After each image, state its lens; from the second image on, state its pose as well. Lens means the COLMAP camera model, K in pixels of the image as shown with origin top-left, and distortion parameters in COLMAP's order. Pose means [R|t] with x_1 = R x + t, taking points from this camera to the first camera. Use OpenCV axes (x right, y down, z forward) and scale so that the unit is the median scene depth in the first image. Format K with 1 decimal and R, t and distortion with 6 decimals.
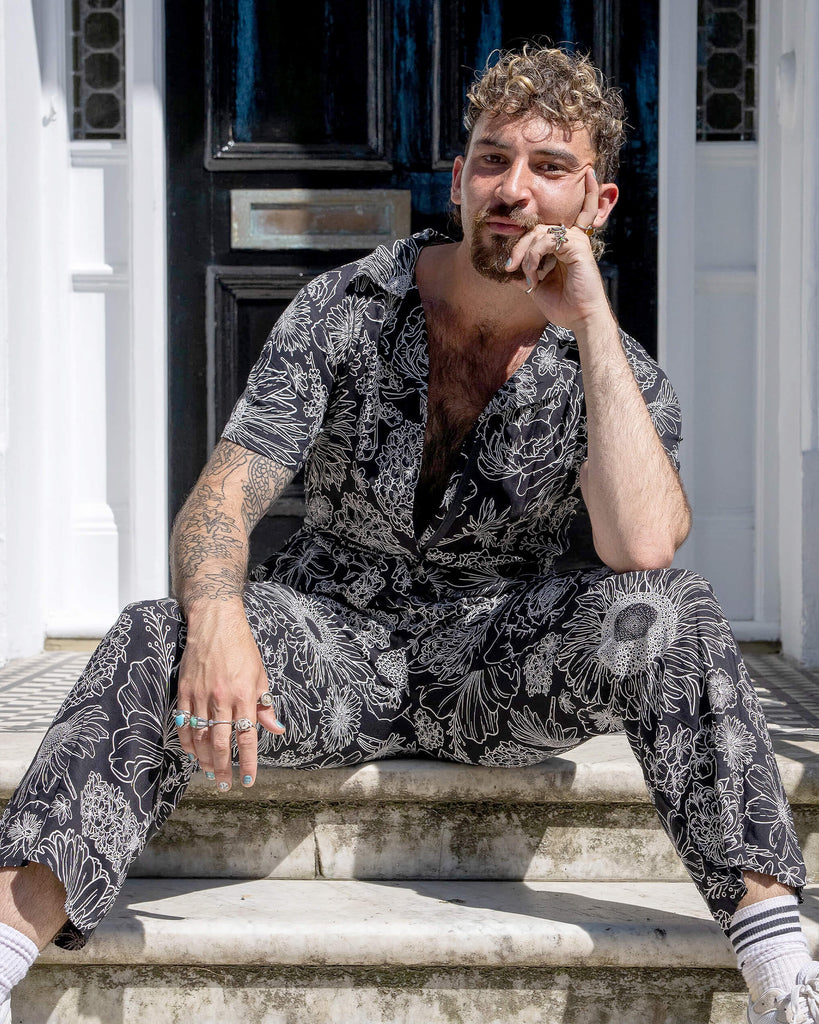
lens RADIAL K [[2929.0, 0, 409.5], [0, 2929.0, 512.0], [0, 0, 1]] dist [0.153571, 1.487258]
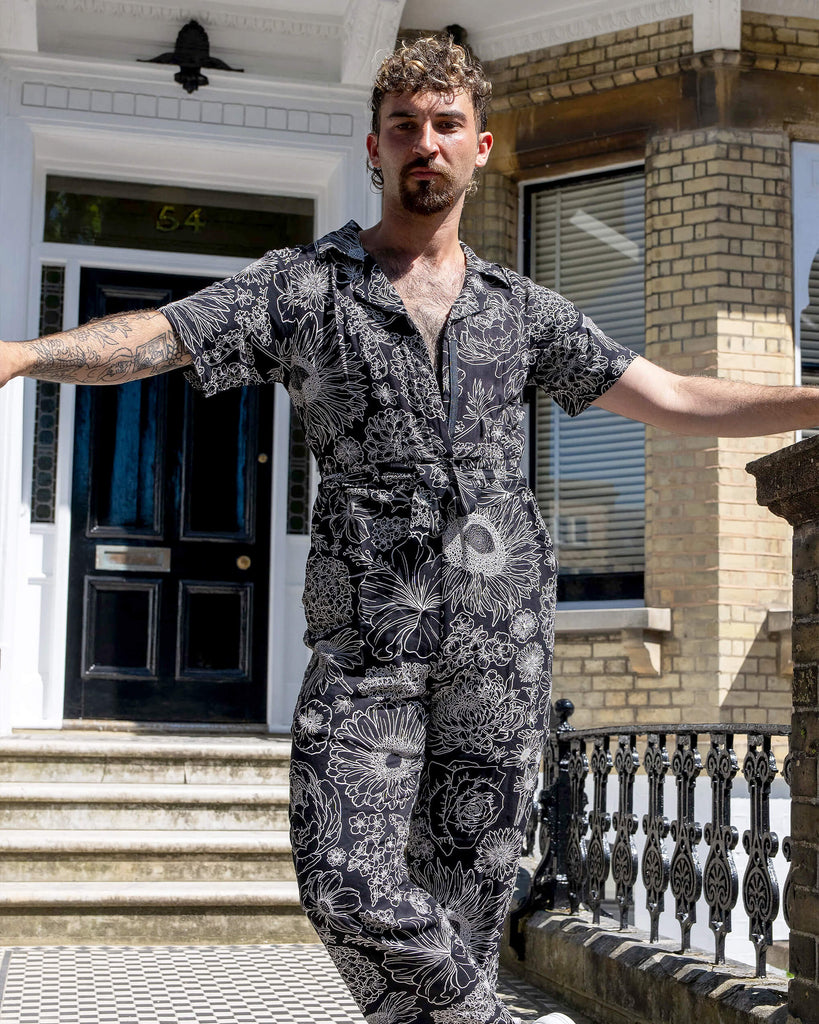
lens RADIAL K [[1387.0, 0, 407.5], [0, 1387.0, 496.5], [0, 0, 1]] dist [0.002535, -0.005693]
pose [[0.978334, 0.046820, 0.201672, -0.043280], [-0.017315, 0.989185, -0.145651, 0.014466], [-0.206310, 0.139003, 0.968563, -0.185155]]
